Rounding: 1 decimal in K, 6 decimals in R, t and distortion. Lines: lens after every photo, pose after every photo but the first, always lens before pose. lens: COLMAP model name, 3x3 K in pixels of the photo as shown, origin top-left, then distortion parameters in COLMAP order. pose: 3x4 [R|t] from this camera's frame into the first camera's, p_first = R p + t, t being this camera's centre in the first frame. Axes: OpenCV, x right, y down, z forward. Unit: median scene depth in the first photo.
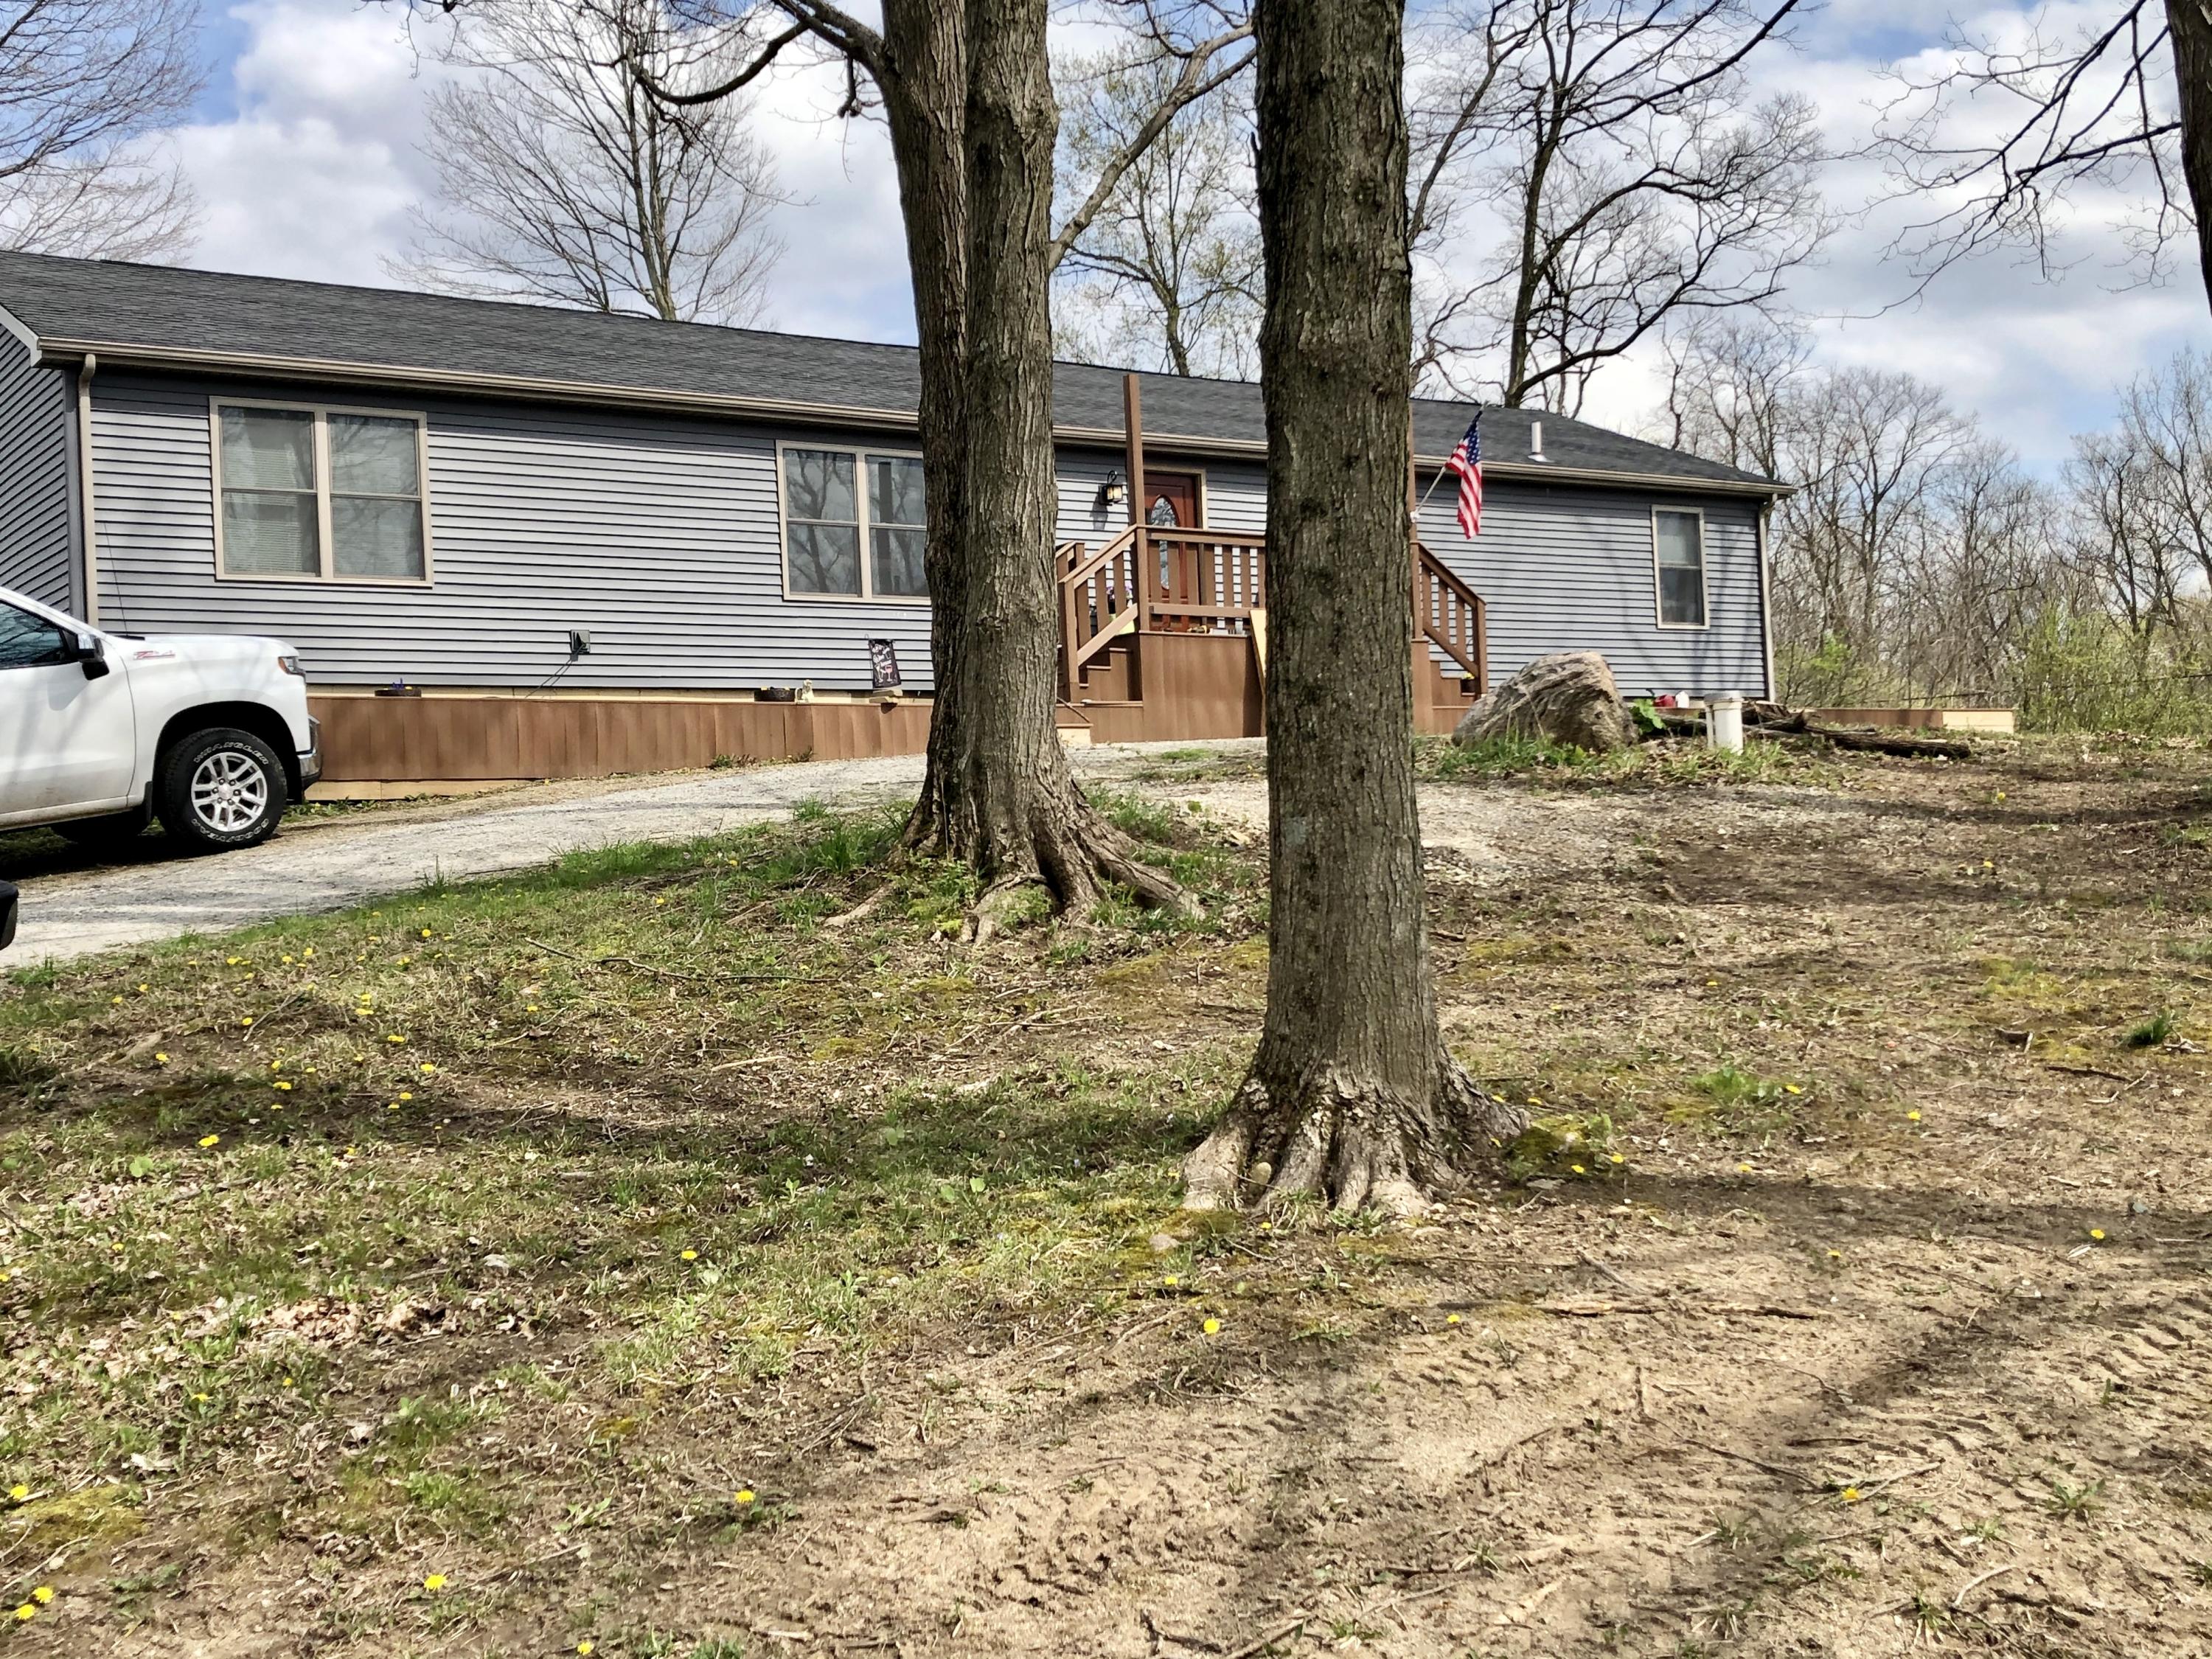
lens RADIAL K [[2752.3, 0, 1106.0], [0, 2752.3, 829.5], [0, 0, 1]] dist [0.190802, -0.606958]
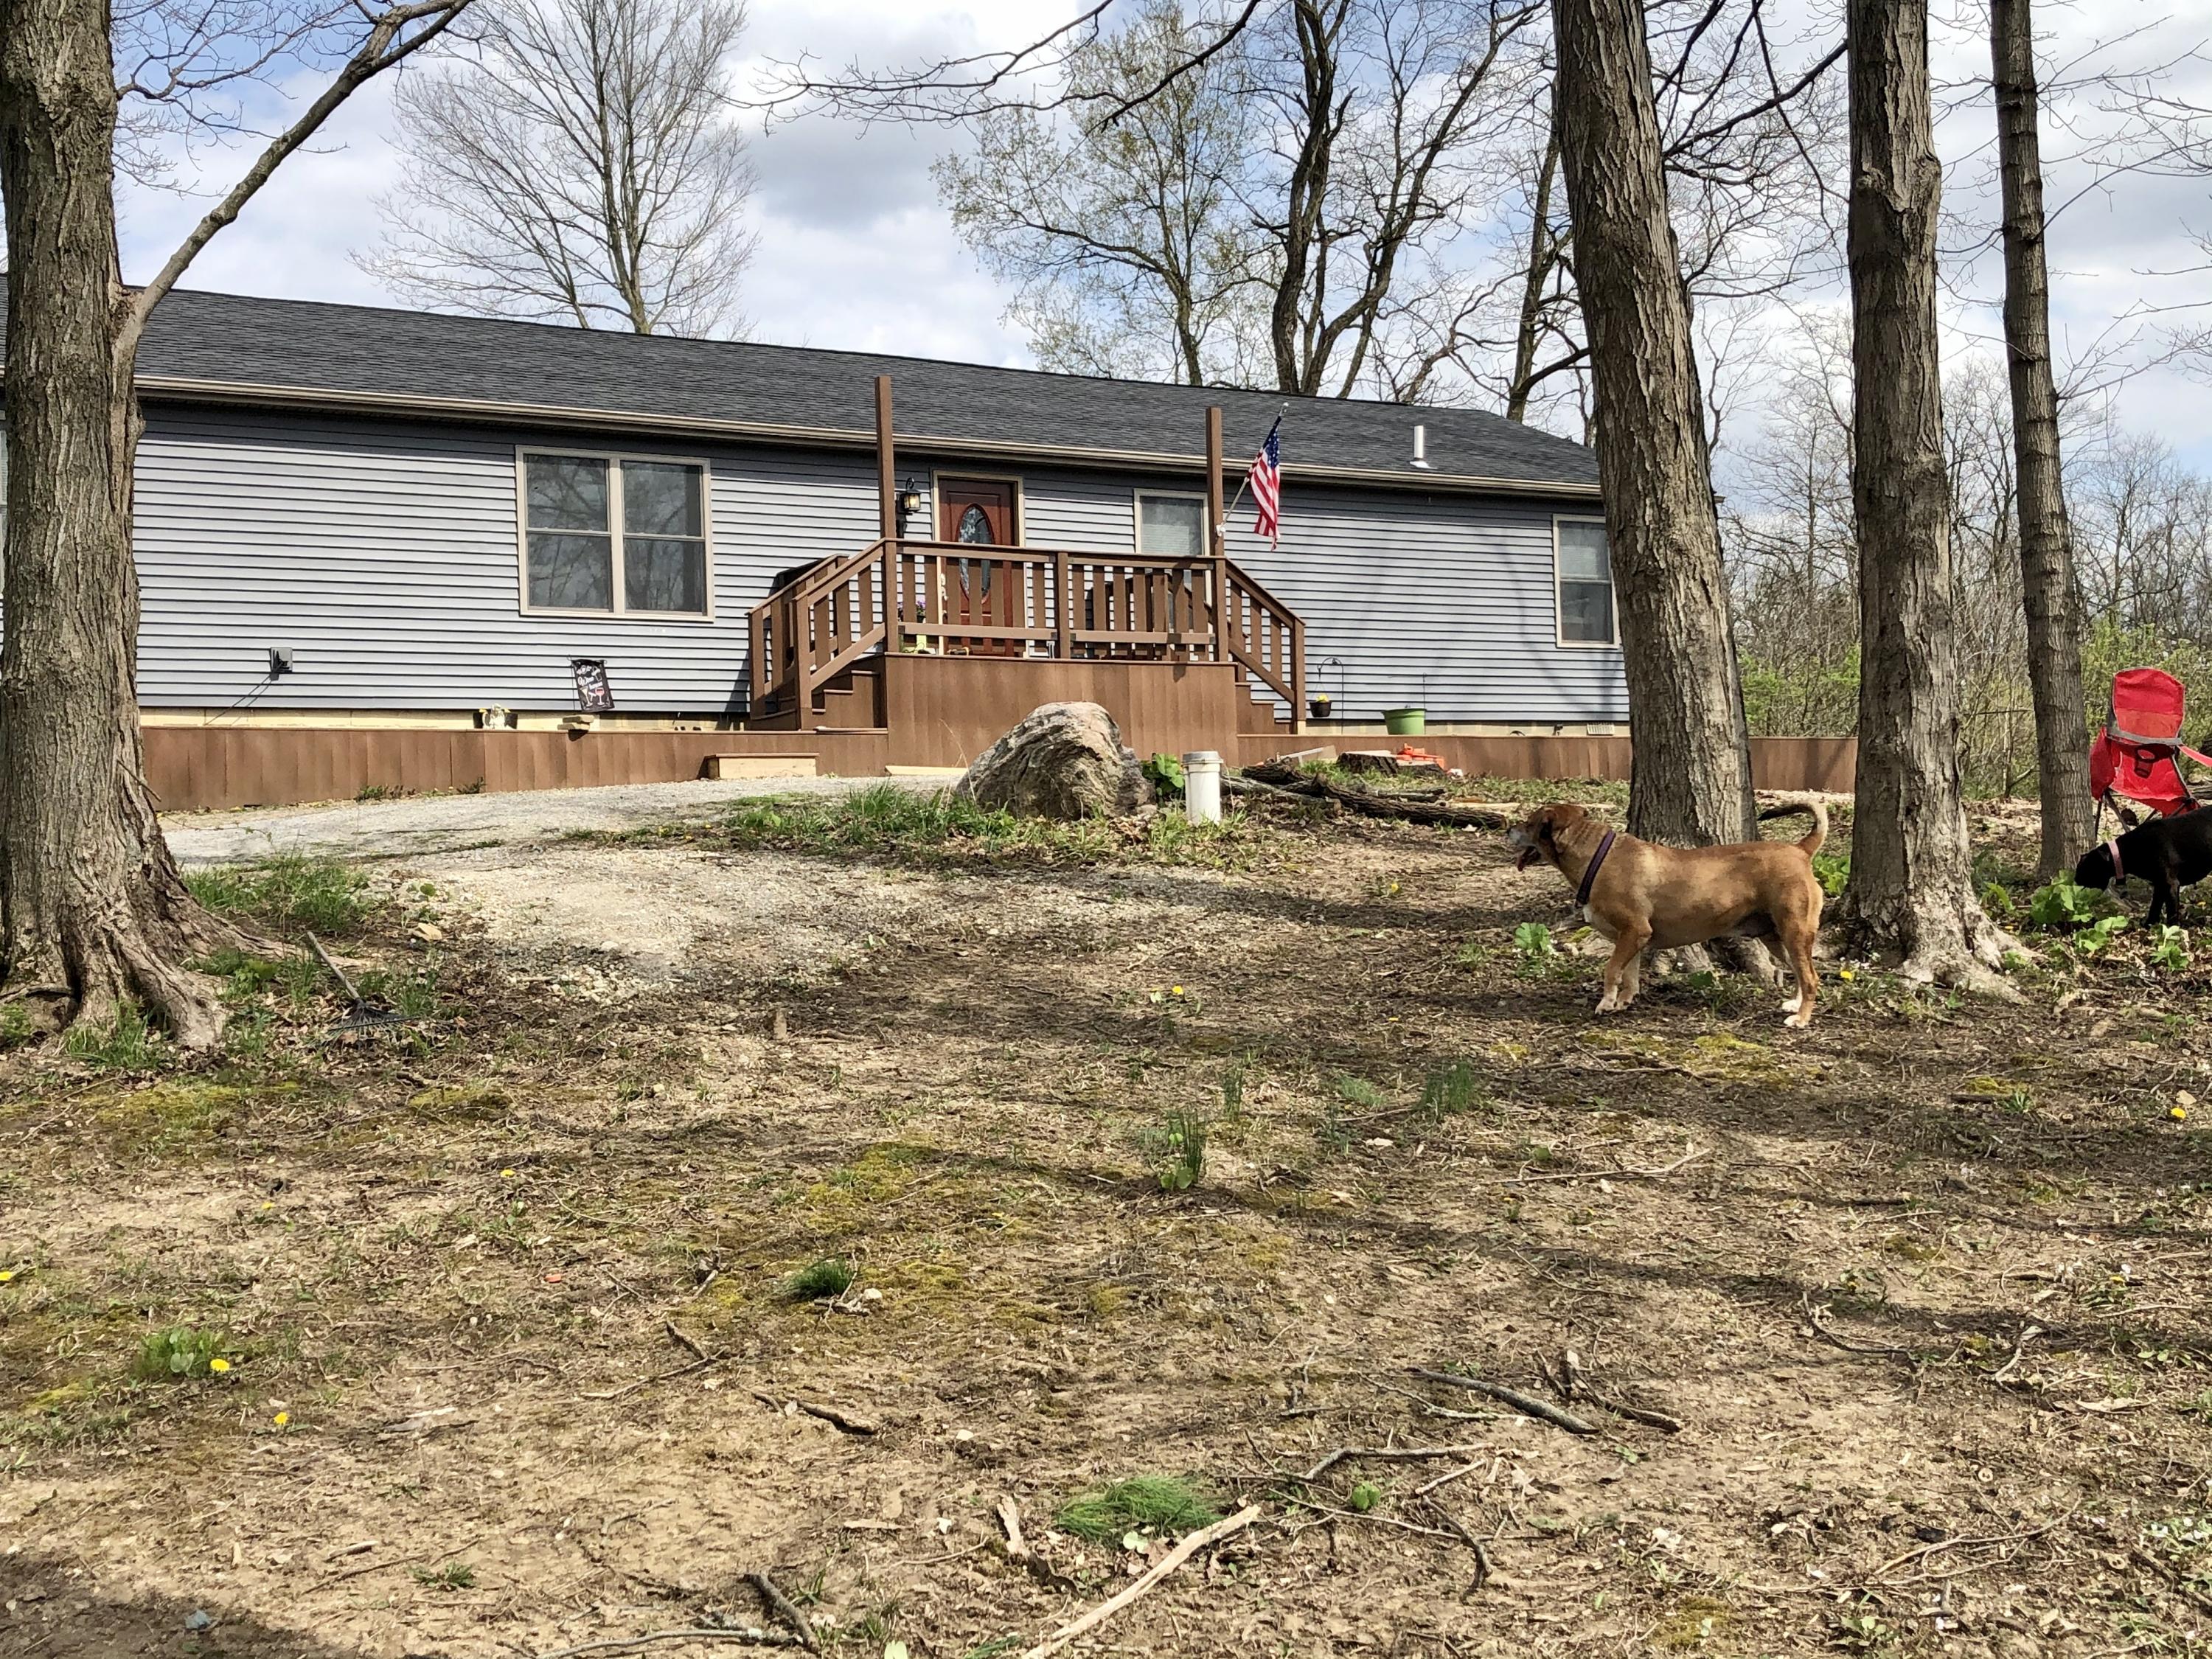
lens RADIAL K [[2752.3, 0, 1106.0], [0, 2752.3, 829.5], [0, 0, 1]] dist [0.190802, -0.606958]
pose [[0.996303, 0.013423, -0.084853, 0.127453], [-0.013067, 0.999903, 0.004755, -0.013728], [0.084908, -0.003628, 0.996382, 0.061142]]
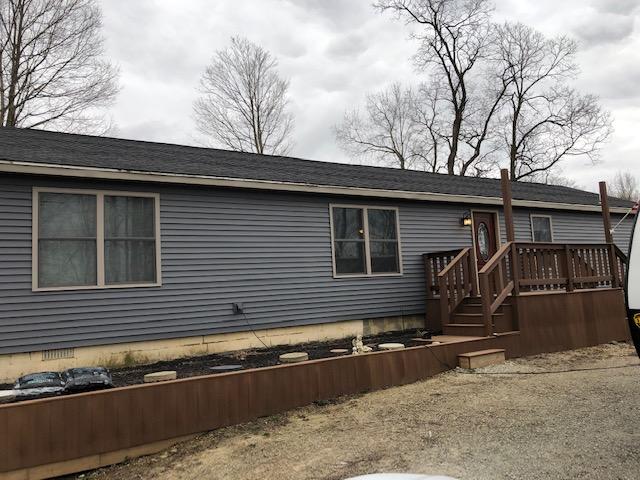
lens RADIAL K [[556.0, 0, 320.0], [0, 556.0, 240.0], [0, 0, 1]] dist [0.063163, -0.000785]
pose [[0.999168, -0.013104, -0.038630, -0.085956], [0.010722, 0.998064, -0.061257, -0.067970], [0.039358, 0.060792, 0.997374, 0.451249]]
